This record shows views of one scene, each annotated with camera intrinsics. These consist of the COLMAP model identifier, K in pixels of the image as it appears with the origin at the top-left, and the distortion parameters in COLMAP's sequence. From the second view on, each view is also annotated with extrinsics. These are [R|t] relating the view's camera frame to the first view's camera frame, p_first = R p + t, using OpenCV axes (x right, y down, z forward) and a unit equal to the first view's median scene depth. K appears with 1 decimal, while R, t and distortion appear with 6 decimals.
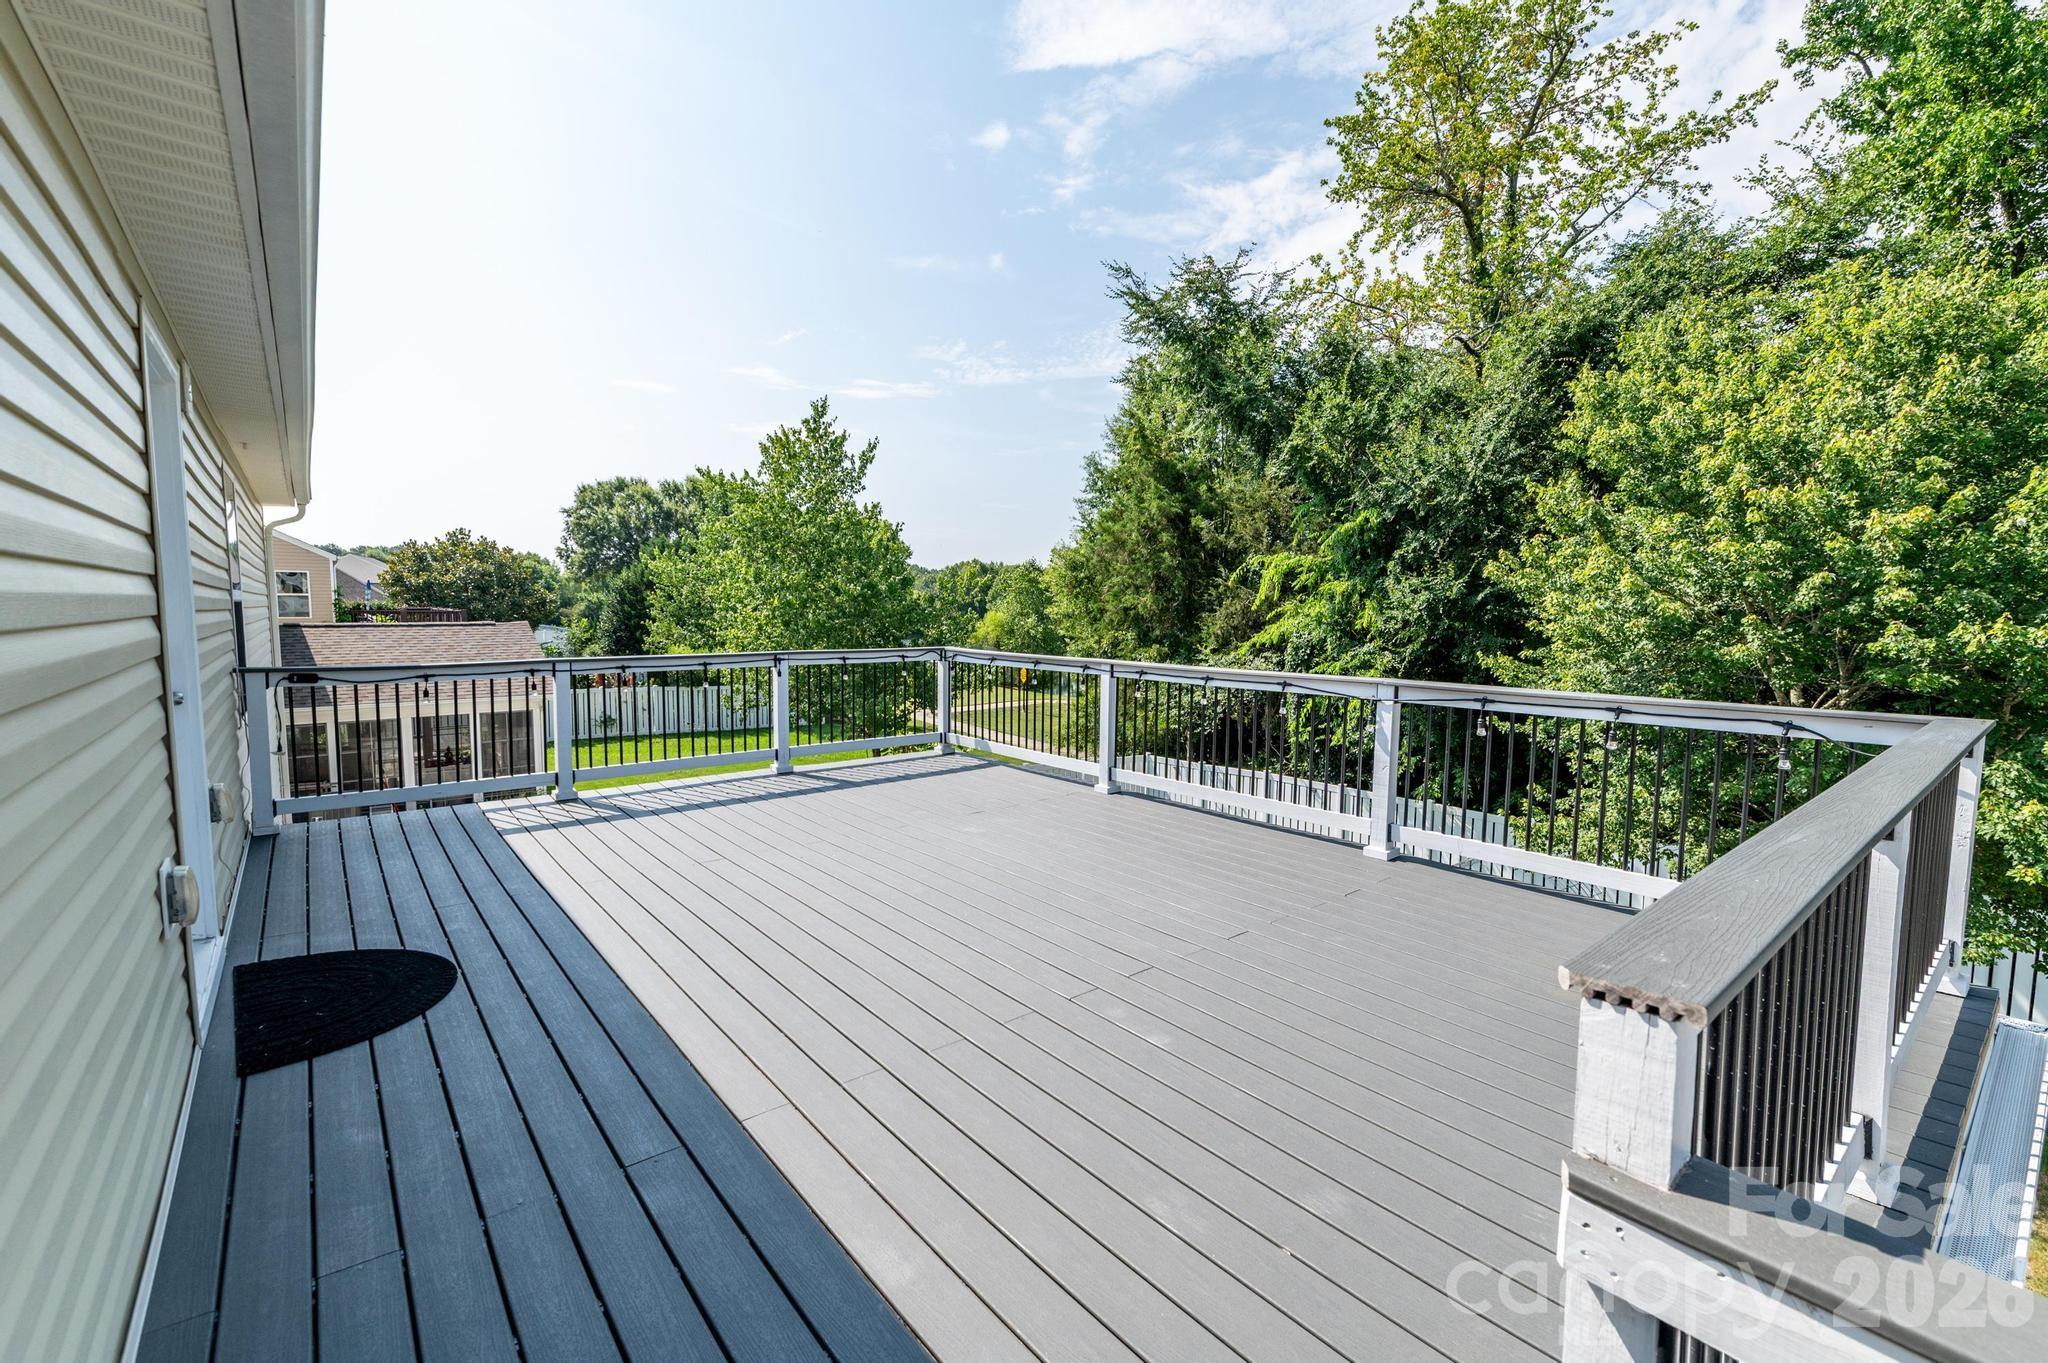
lens RADIAL K [[885.9, 0, 1034.5], [0, 885.9, 680.0], [0, 0, 1]] dist [0.004159, -0.000184]
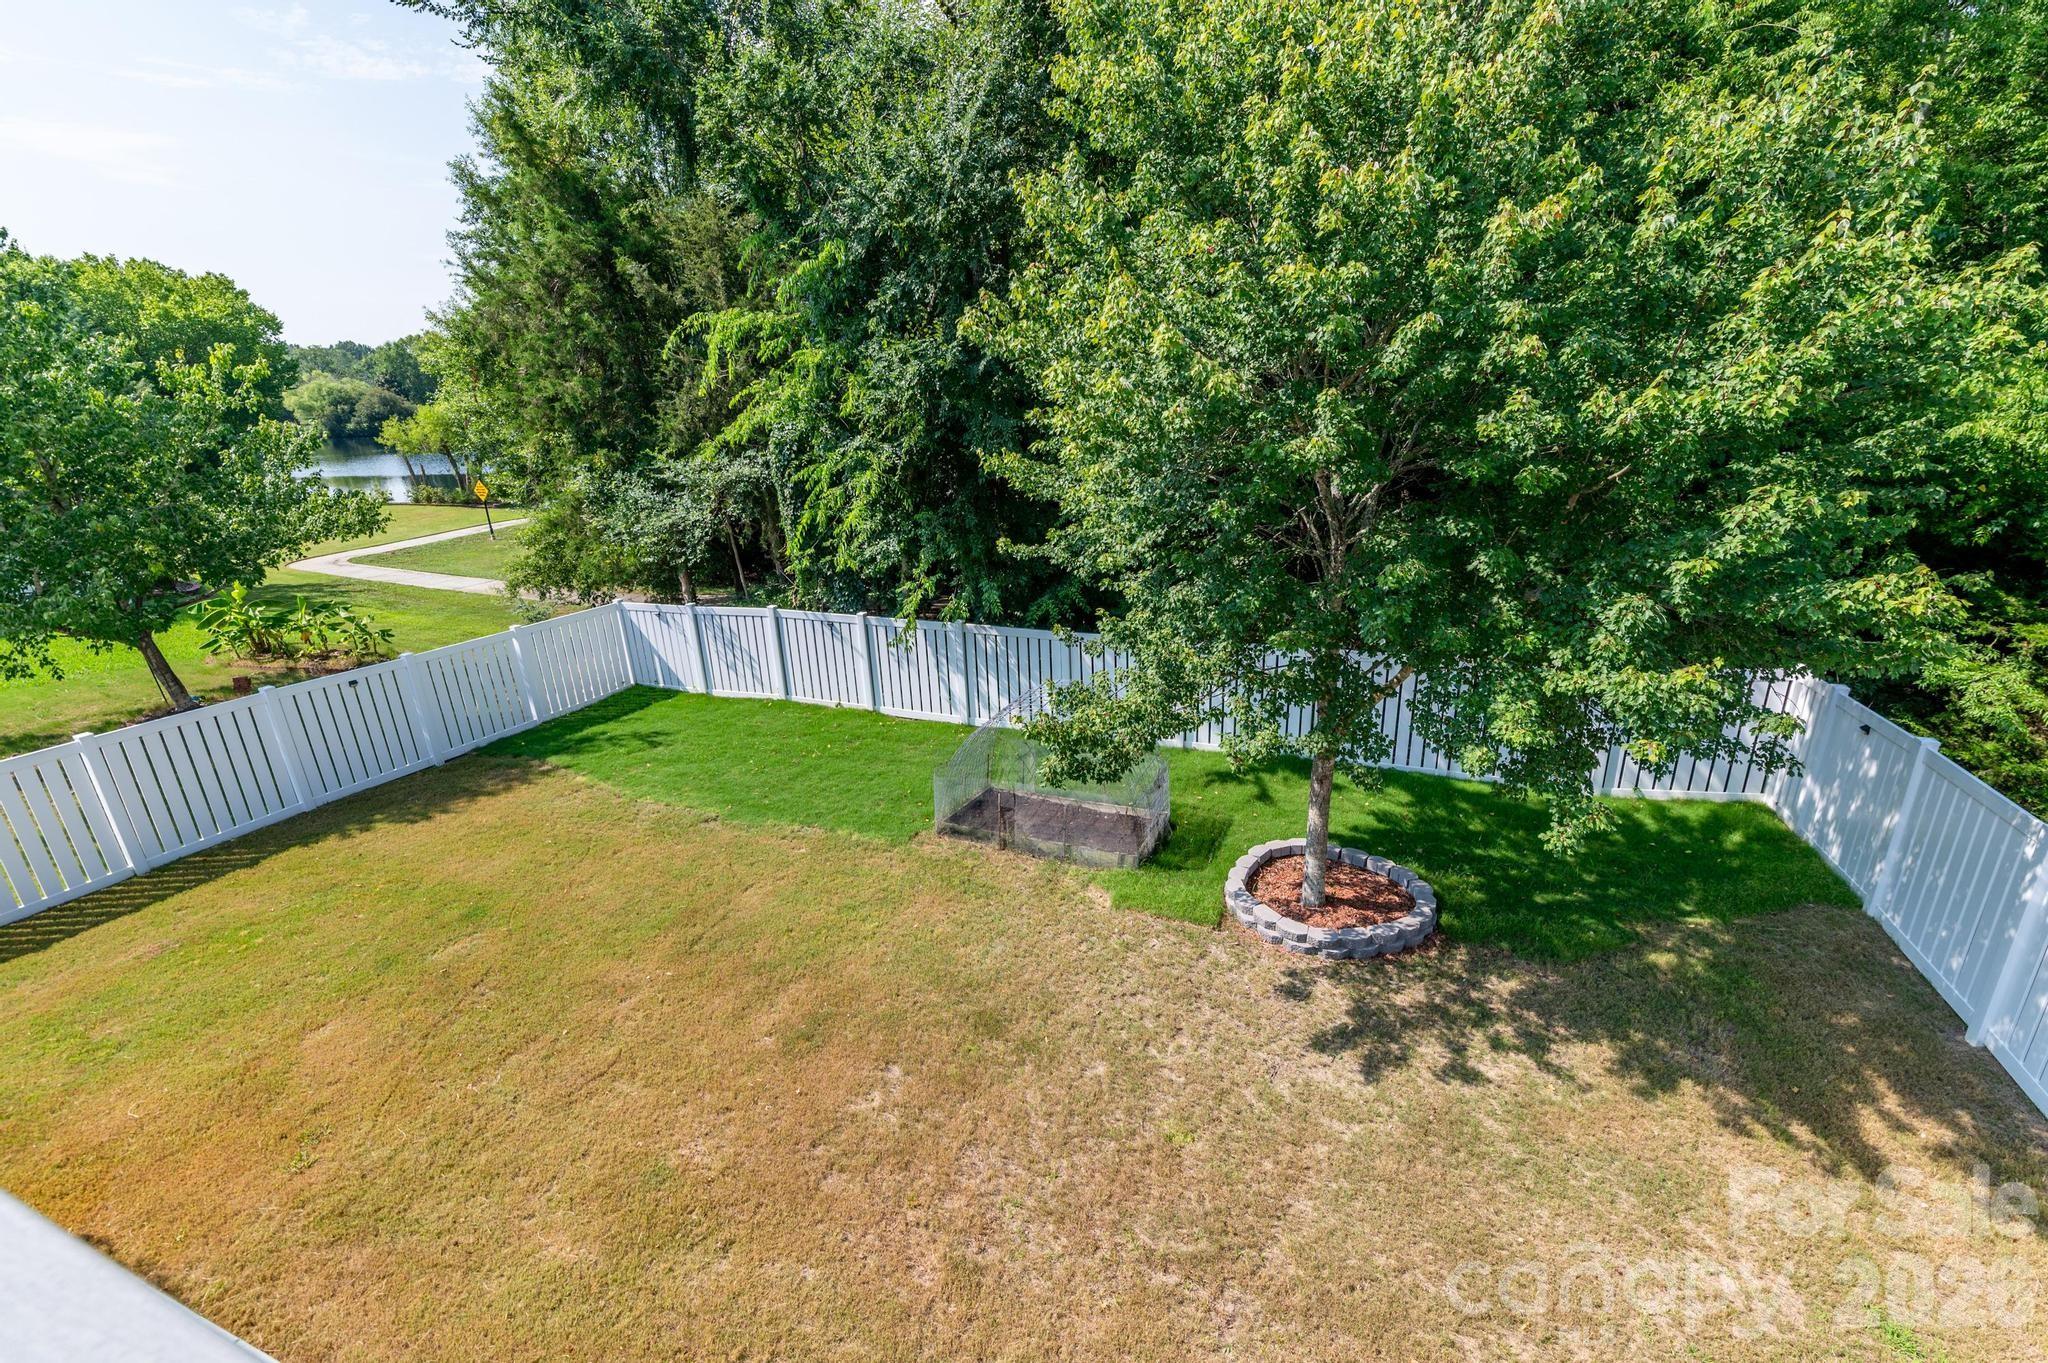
lens RADIAL K [[885.9, 0, 1034.5], [0, 885.9, 680.0], [0, 0, 1]] dist [0.004159, -0.000184]
pose [[0.882723, -0.196143, 0.426999, 0.159618], [0.085964, 0.960786, 0.263628, -0.029807], [-0.461964, -0.196004, 0.864969, 0.261357]]
